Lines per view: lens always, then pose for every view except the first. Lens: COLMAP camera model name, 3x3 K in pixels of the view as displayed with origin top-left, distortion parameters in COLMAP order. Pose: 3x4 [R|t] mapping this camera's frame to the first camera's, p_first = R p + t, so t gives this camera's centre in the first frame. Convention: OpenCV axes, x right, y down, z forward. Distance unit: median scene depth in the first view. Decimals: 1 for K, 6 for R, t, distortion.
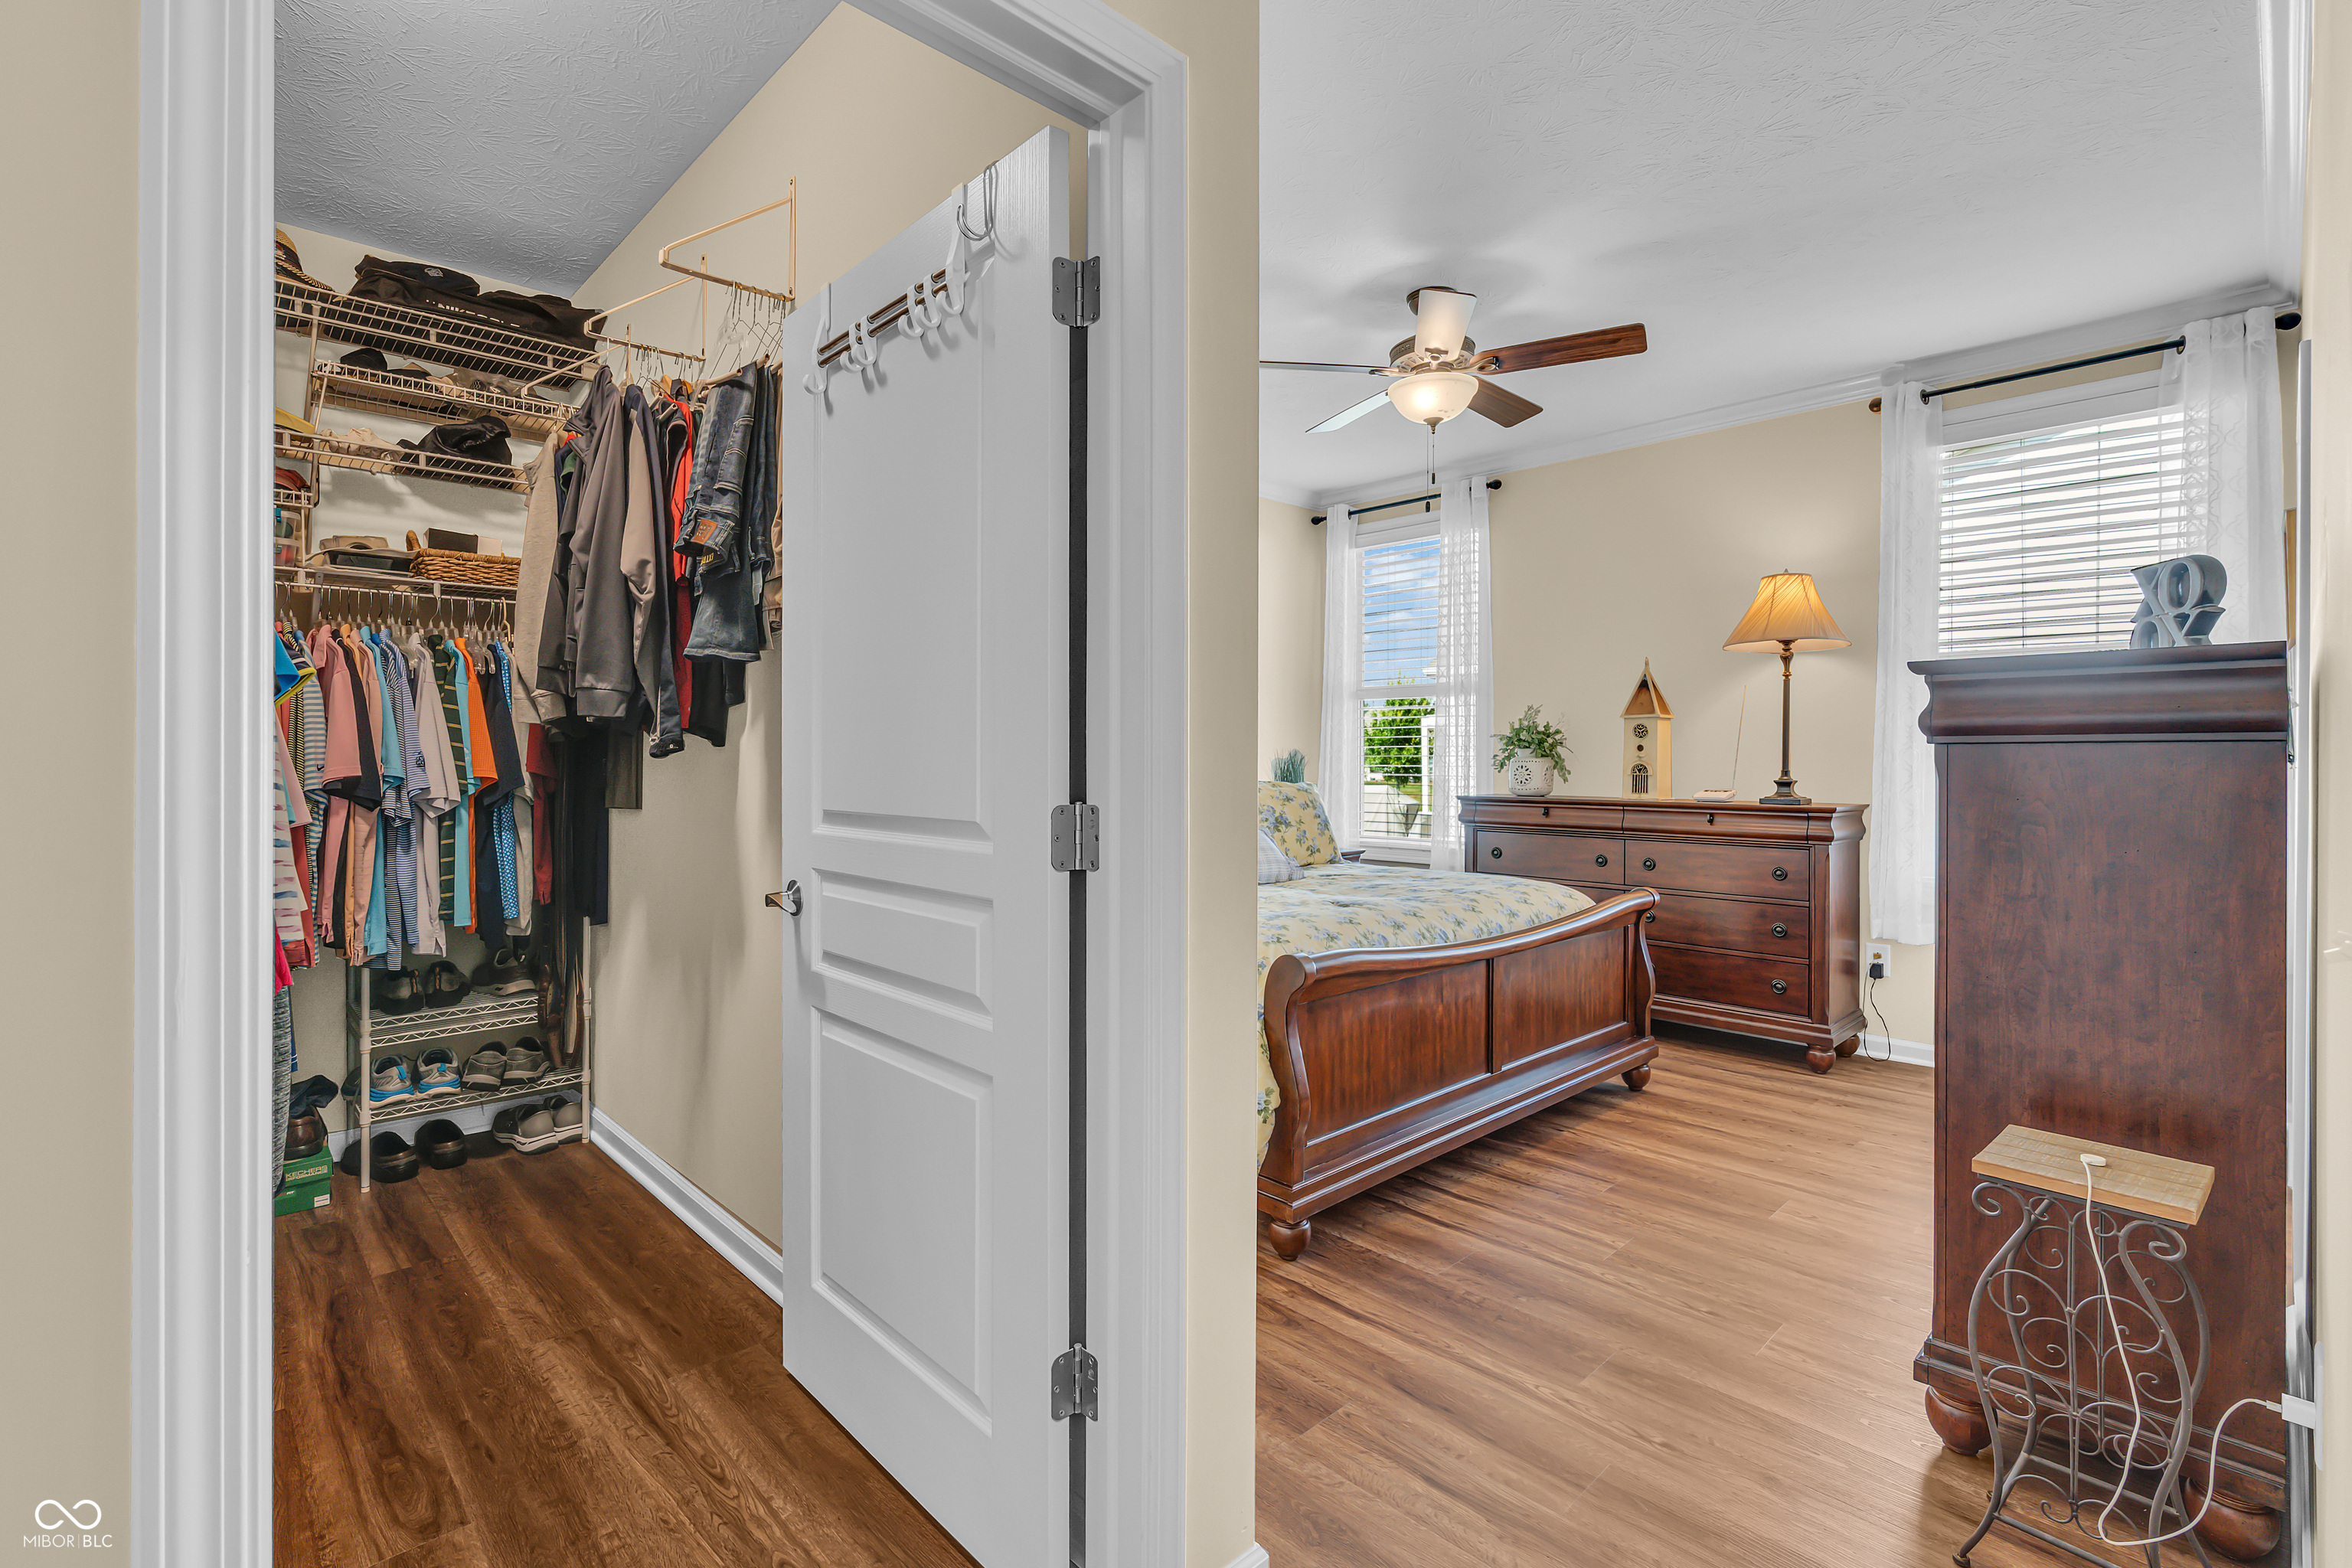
lens RADIAL K [[1071.5, 0, 1175.6], [0, 1071.5, 769.7], [0, 0, 1]] dist [-0.001918, 0.000627]
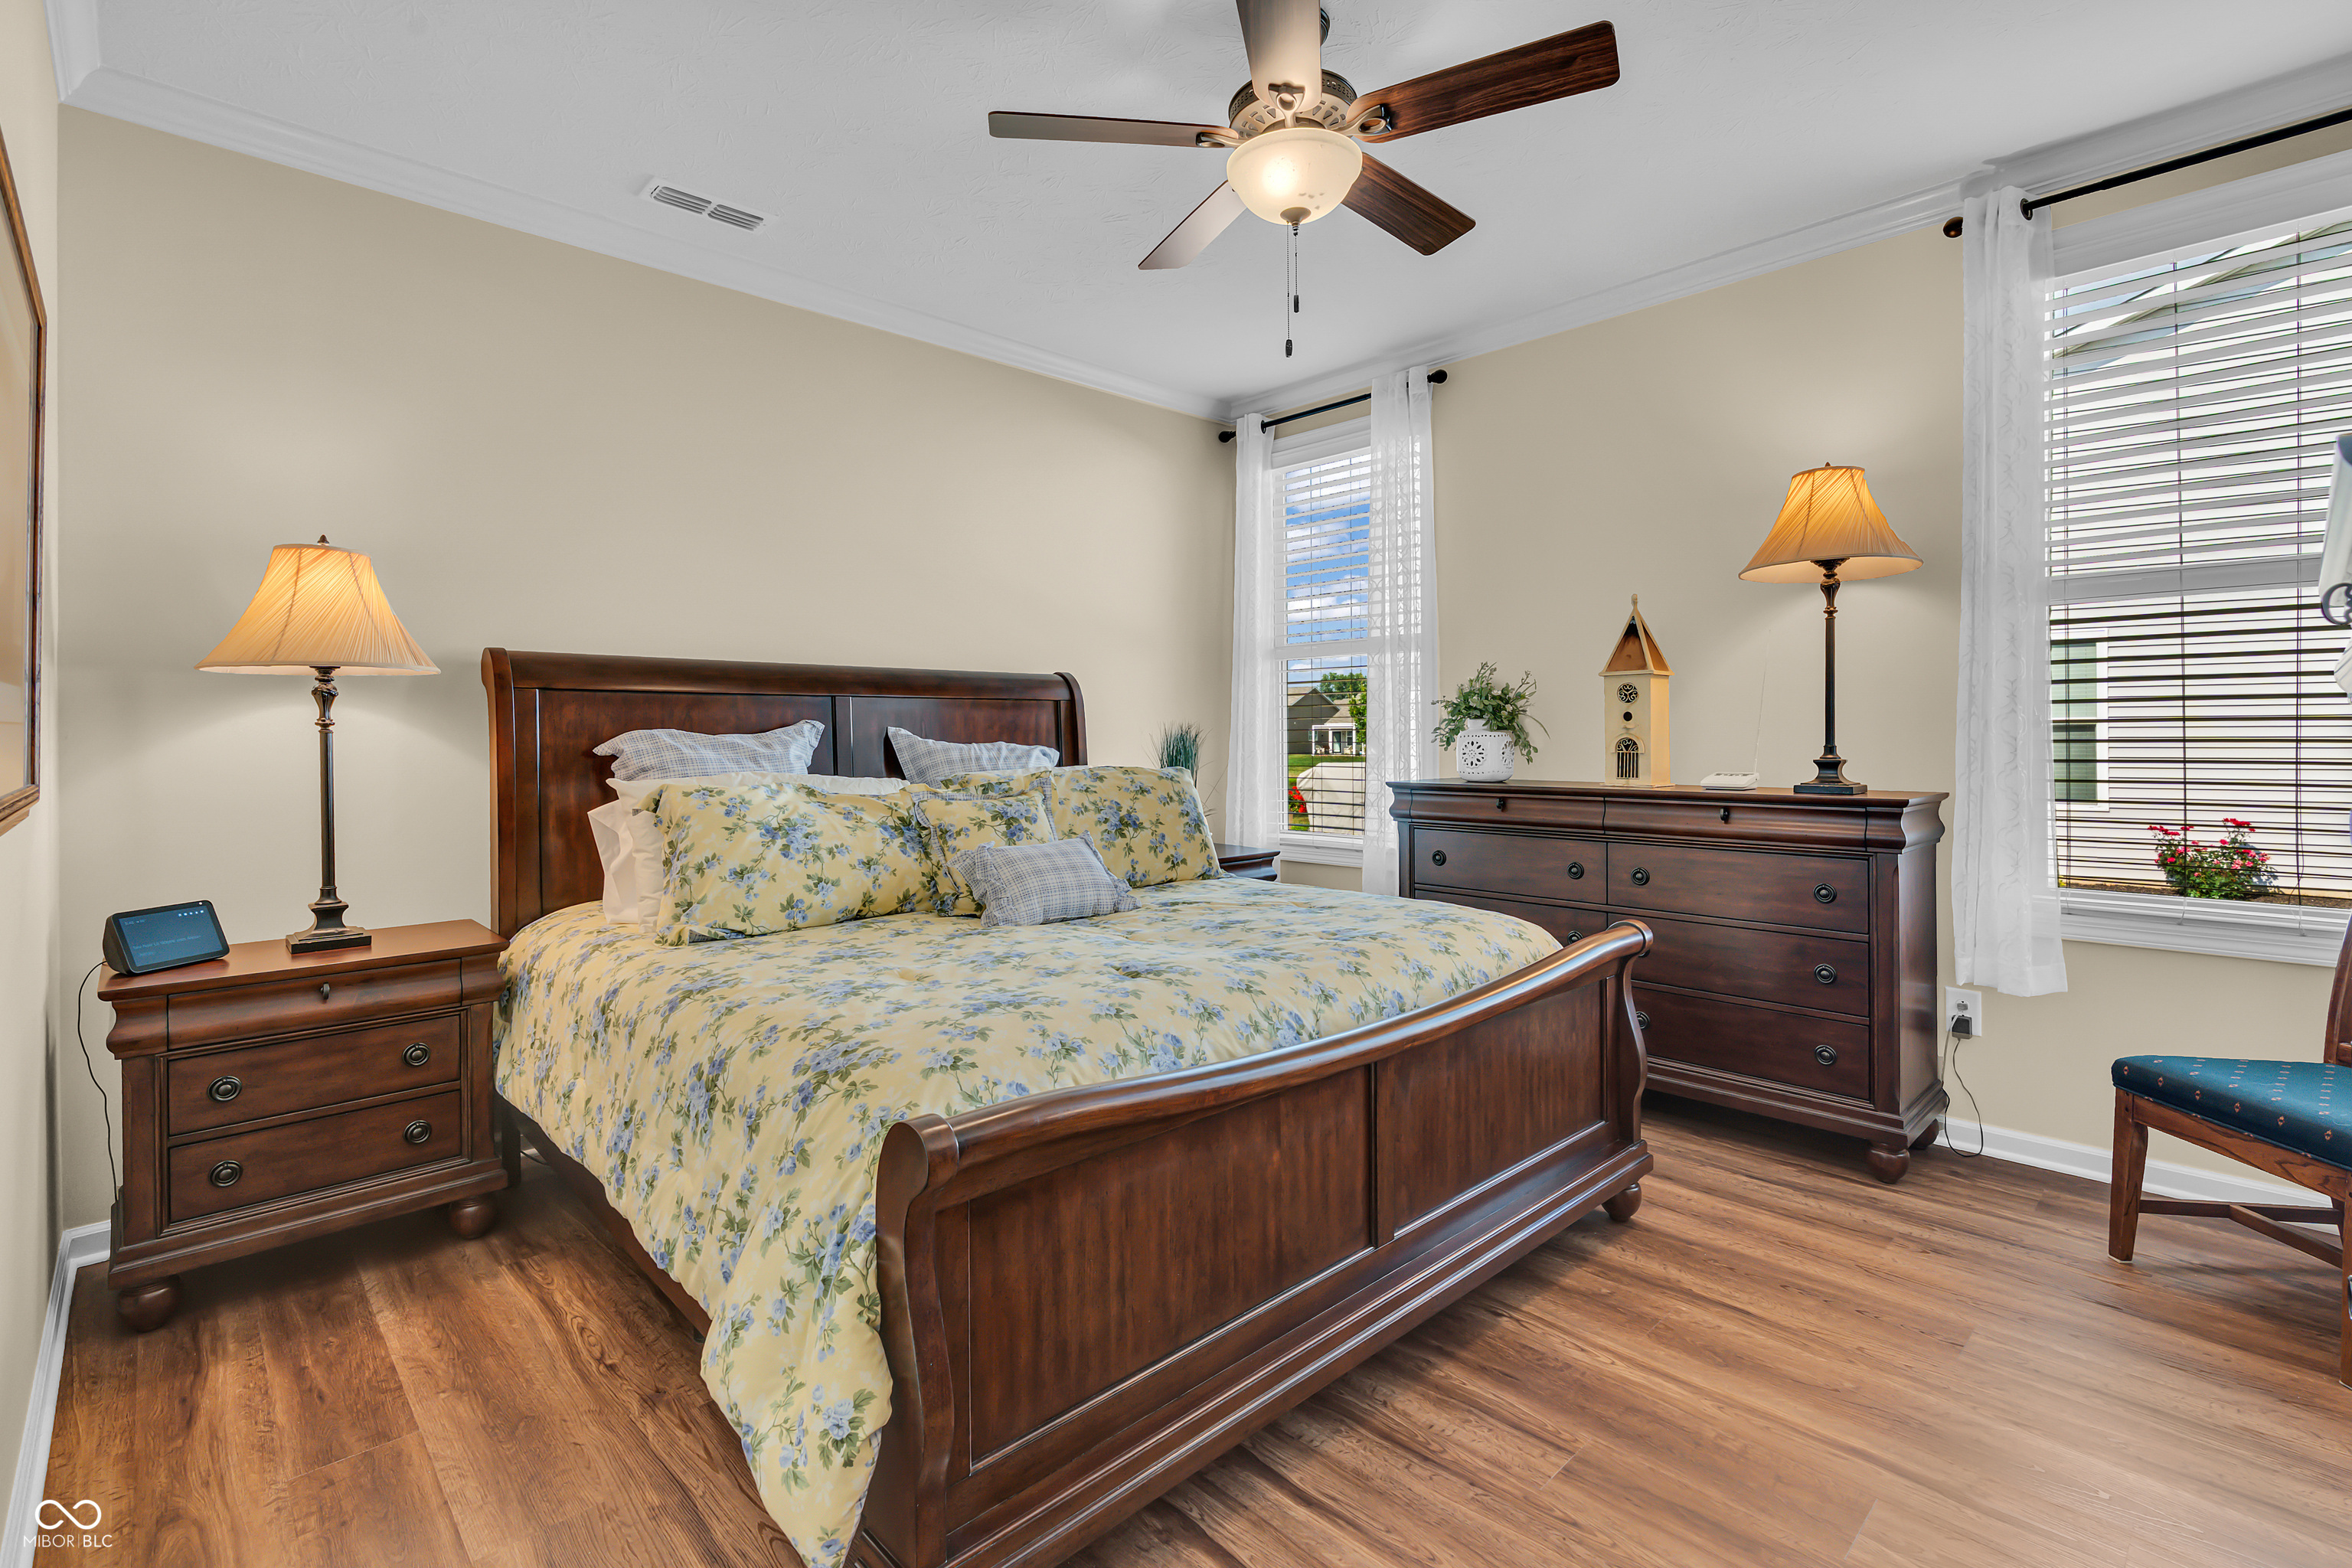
lens RADIAL K [[1071.5, 0, 1179.1], [0, 1071.5, 741.5], [0, 0, 1]] dist [-0.001918, 0.000627]
pose [[0.999959, -0.008700, -0.002501, 0.146222], [0.008689, 0.999953, -0.004325, -0.002982], [0.002538, 0.004303, 0.999988, 0.302479]]
